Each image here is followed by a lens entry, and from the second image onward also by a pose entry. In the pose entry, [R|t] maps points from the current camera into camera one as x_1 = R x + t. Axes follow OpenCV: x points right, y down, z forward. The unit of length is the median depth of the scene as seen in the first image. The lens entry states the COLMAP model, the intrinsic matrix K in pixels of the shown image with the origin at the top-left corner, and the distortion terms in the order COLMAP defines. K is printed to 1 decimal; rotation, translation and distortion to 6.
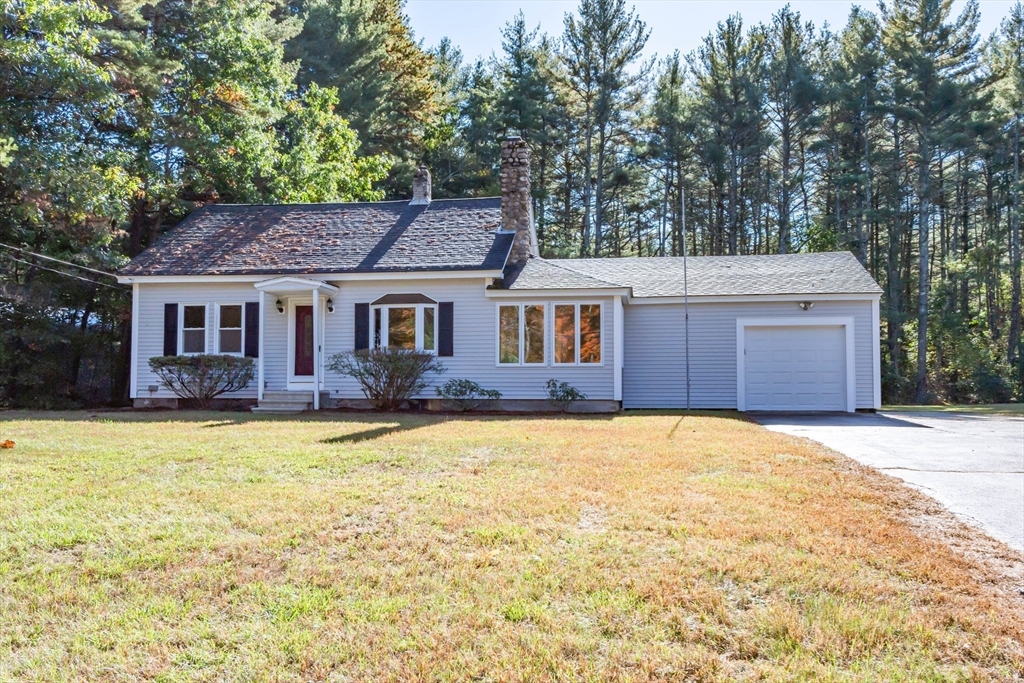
lens RADIAL K [[825.7, 0, 512.0], [0, 825.7, 346.2], [0, 0, 1]] dist [0.017912, 0.004384]
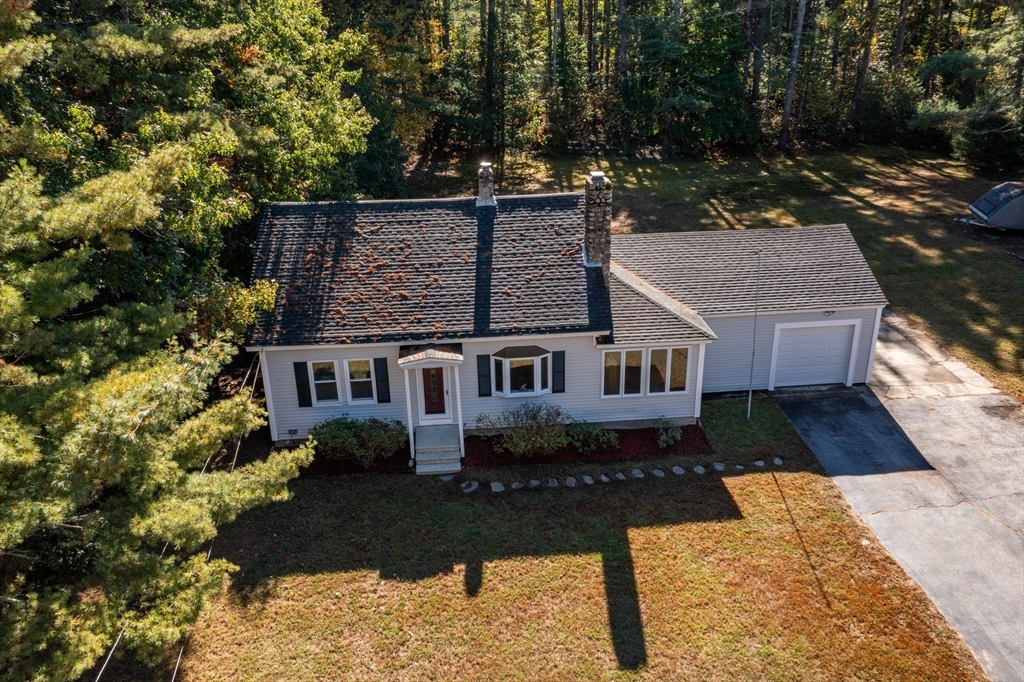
lens RADIAL K [[793.7, 0, 514.6], [0, 793.7, 333.7], [0, 0, 1]] dist [0.002713, 0.001244]
pose [[0.971959, -0.115998, 0.204550, -0.349532], [0.013523, 0.895997, 0.443854, -0.546760], [-0.234763, -0.428642, 0.872441, 0.047130]]
